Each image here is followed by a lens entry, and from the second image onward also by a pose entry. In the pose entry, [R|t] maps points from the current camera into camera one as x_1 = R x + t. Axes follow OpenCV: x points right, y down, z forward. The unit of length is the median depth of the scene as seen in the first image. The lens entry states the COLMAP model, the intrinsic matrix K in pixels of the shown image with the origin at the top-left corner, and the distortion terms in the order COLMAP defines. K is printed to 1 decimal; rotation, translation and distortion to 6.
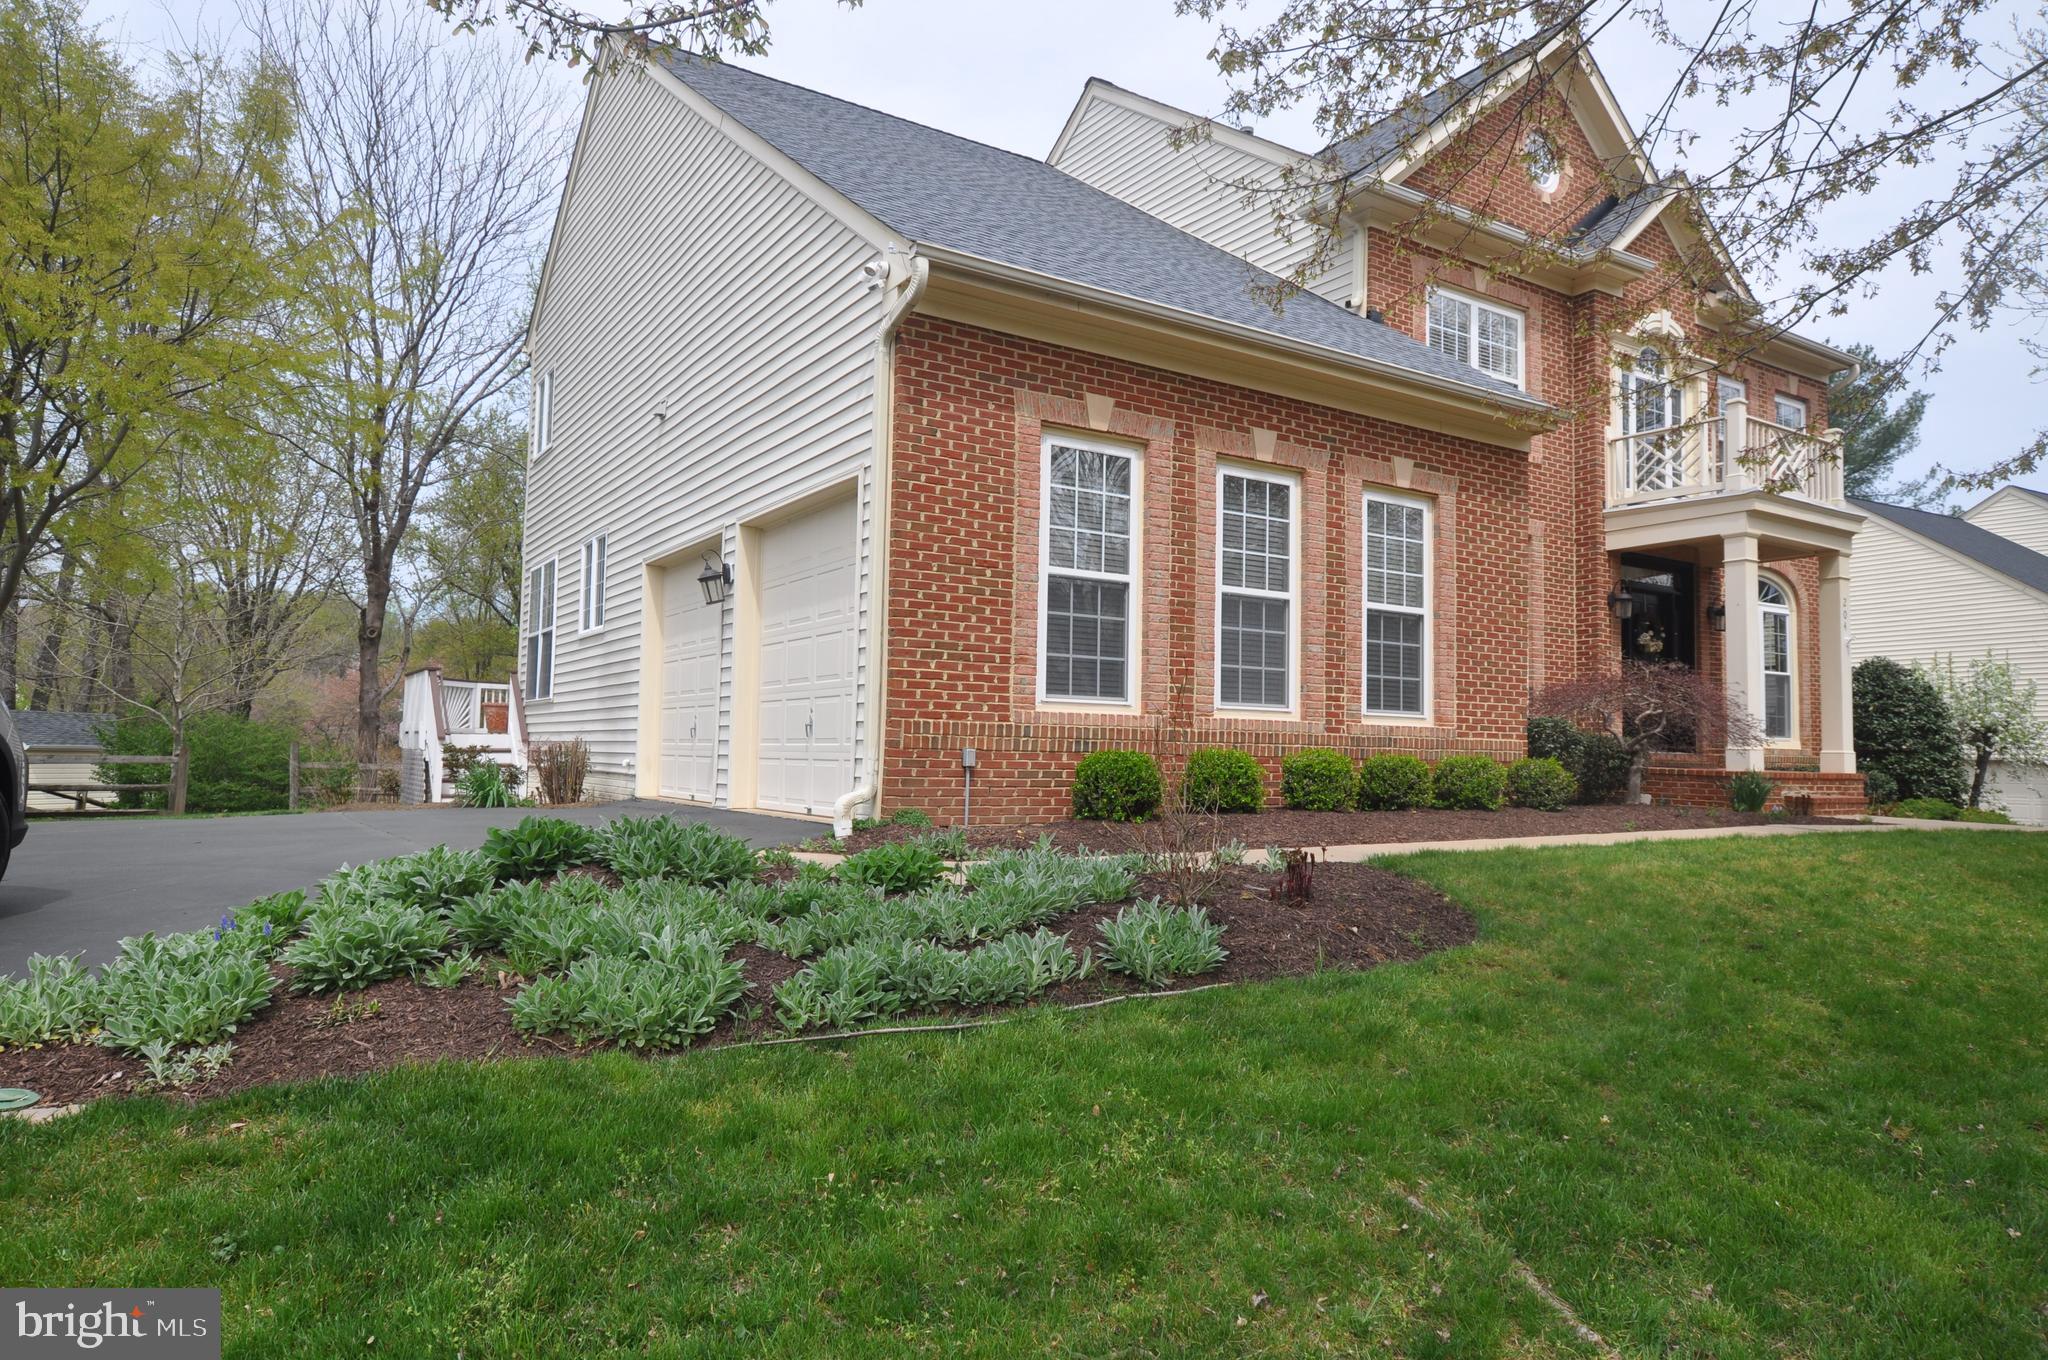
lens RADIAL K [[1279.0, 0, 1018.8], [0, 1279.0, 681.7], [0, 0, 1]] dist [-0.002603, 0.002846]
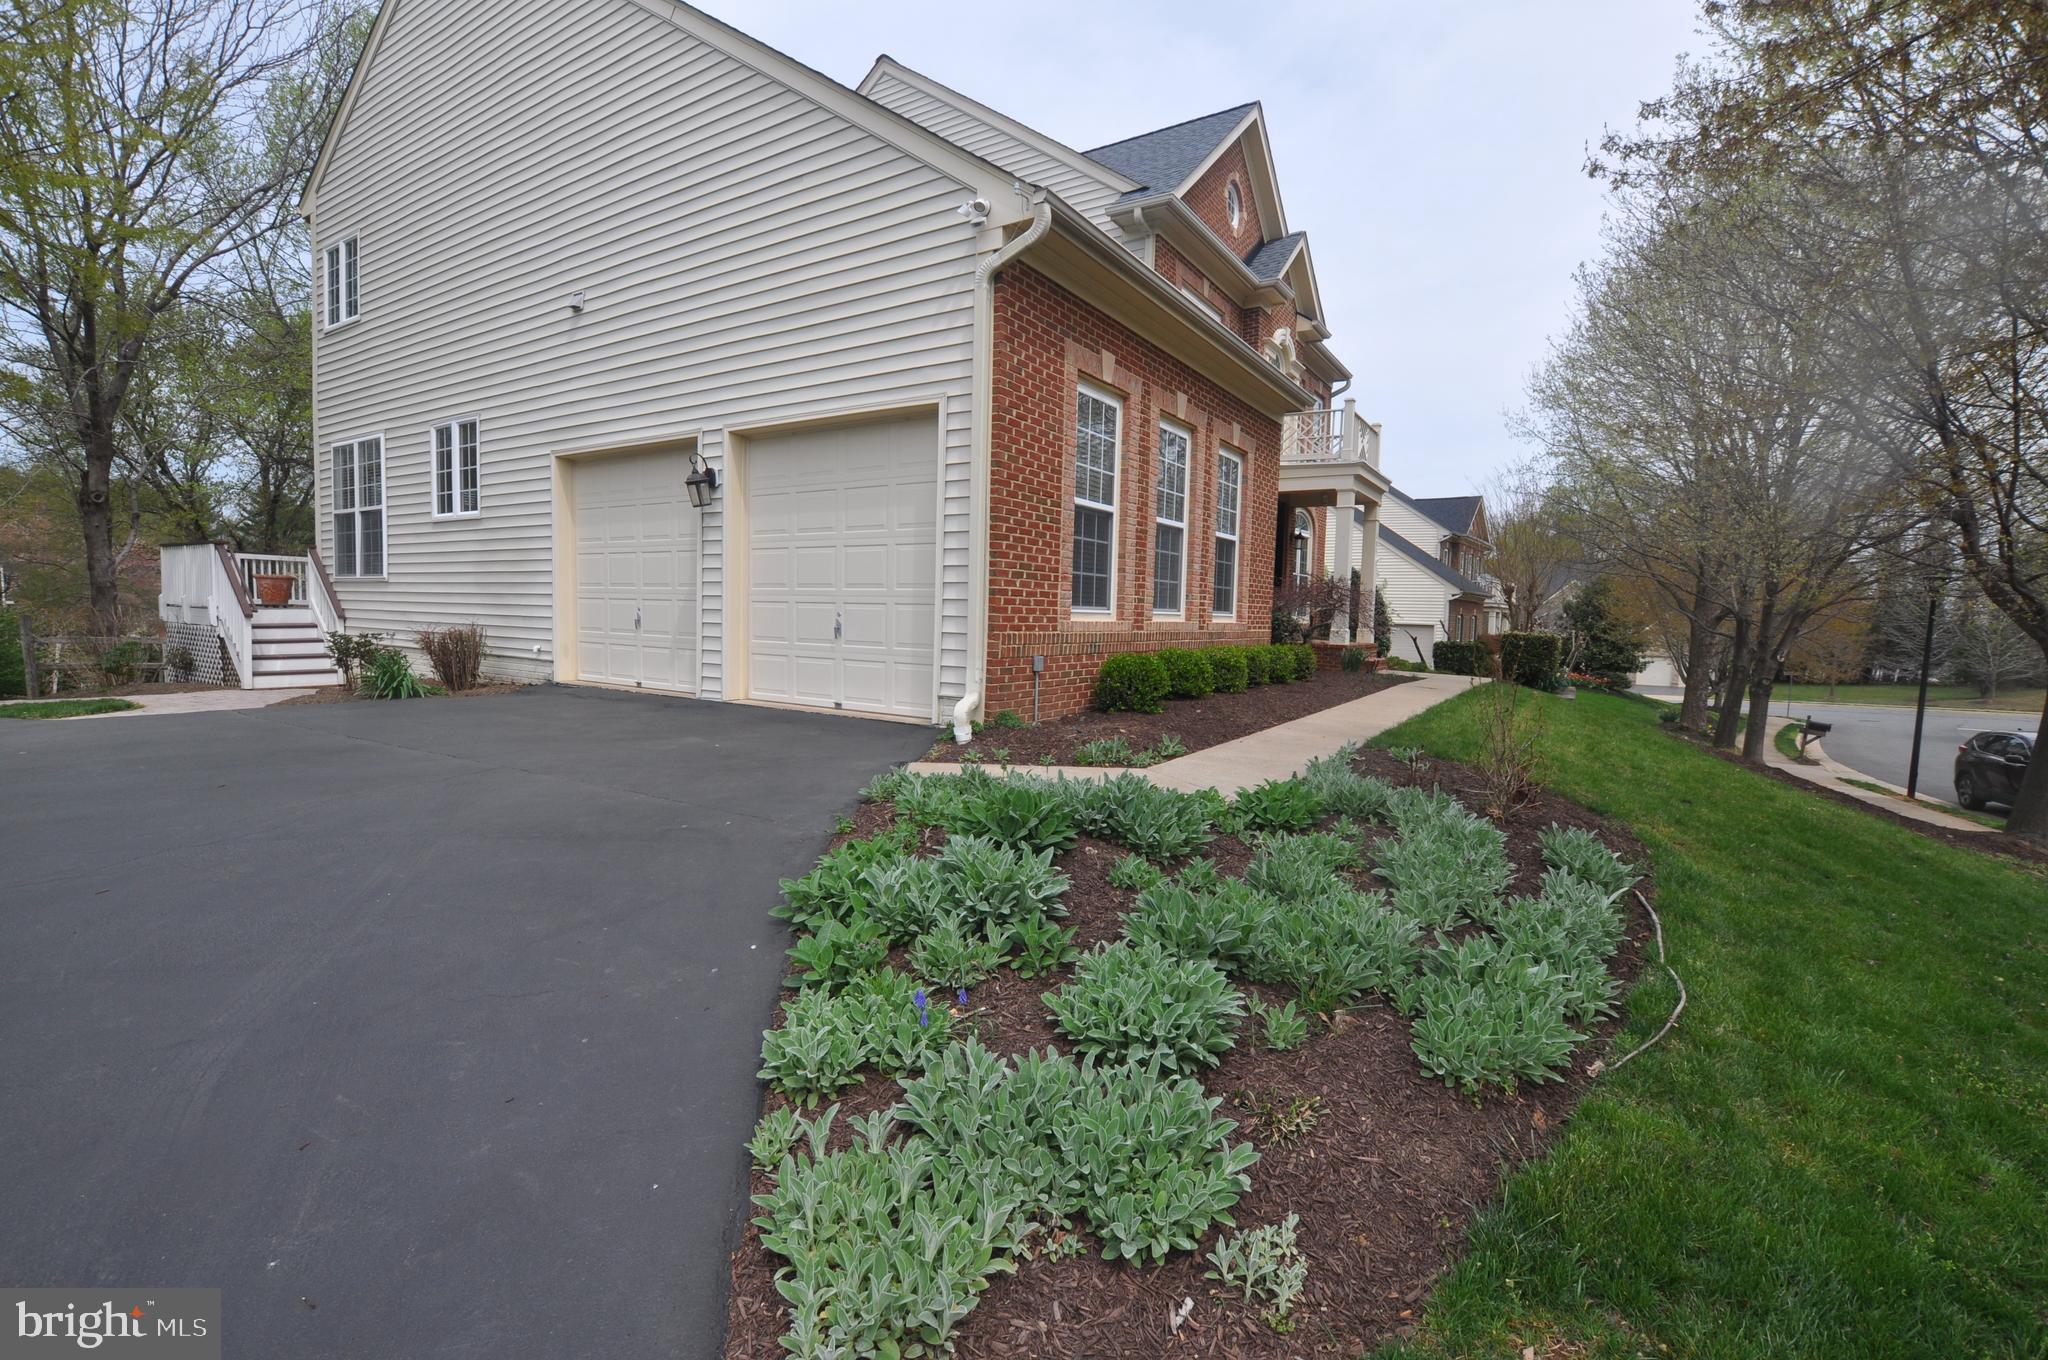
lens RADIAL K [[907.7, 0, 1026.4], [0, 907.7, 684.6], [0, 0, 1]] dist [-0.029417, 0.003559]
pose [[0.907337, -0.028738, 0.419420, -0.312180], [-0.033116, 0.989675, 0.139450, -0.028924], [-0.419097, -0.140418, 0.897018, 0.205695]]
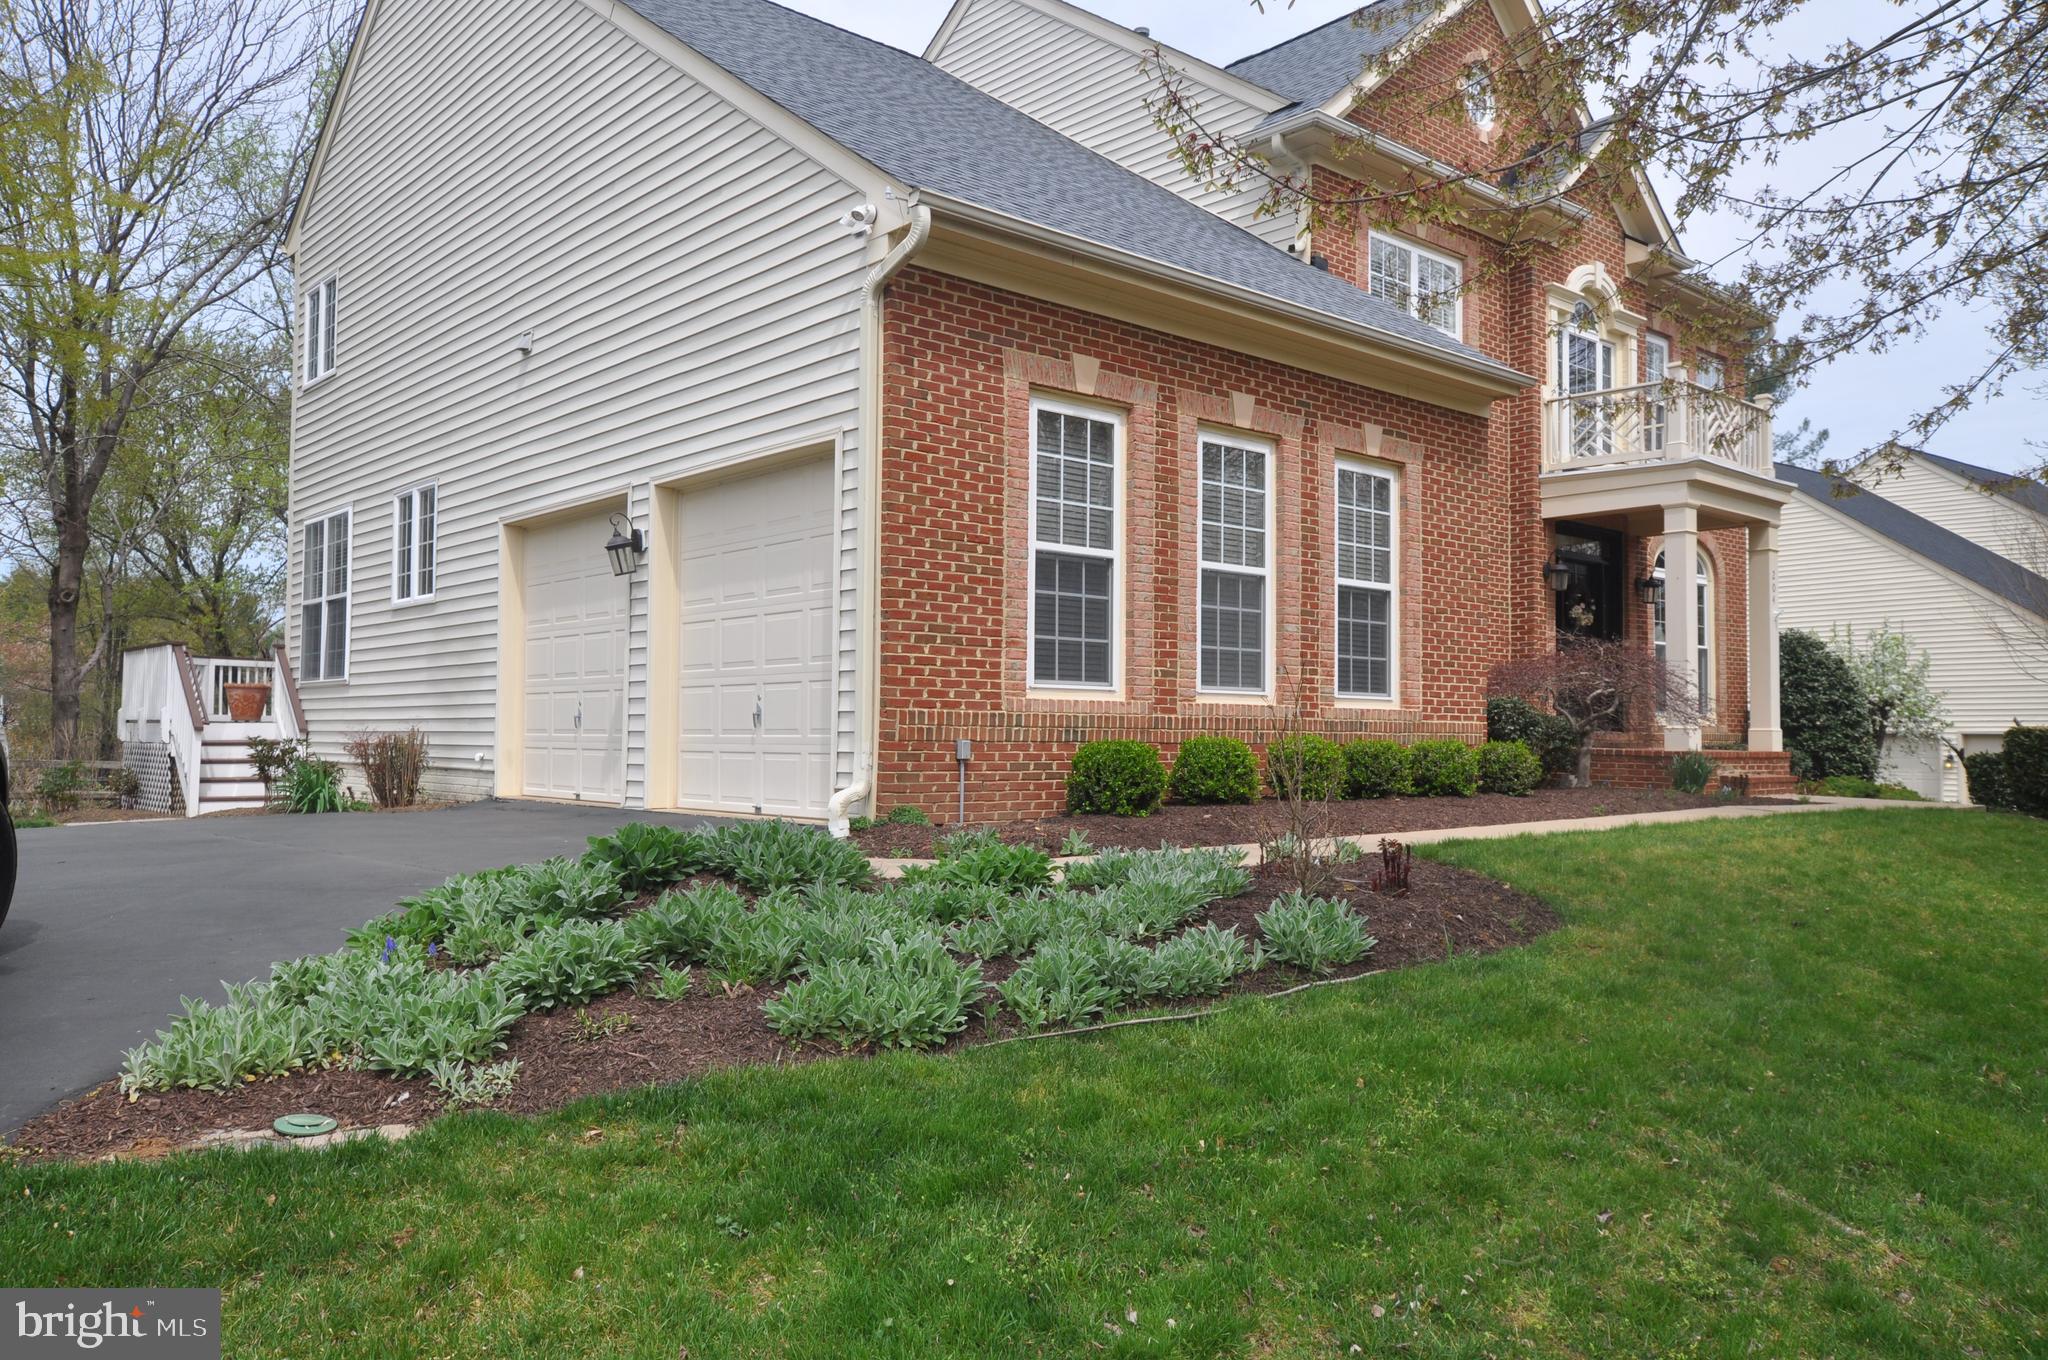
lens RADIAL K [[1520.9, 0, 1025.5], [0, 1520.9, 683.5], [0, 0, 1]] dist [0.008744, 0.008564]
pose [[0.987414, -0.005197, 0.158072, -0.132724], [0.001421, 0.999711, 0.023994, -0.011601], [-0.158151, -0.023467, 0.987136, -0.071940]]
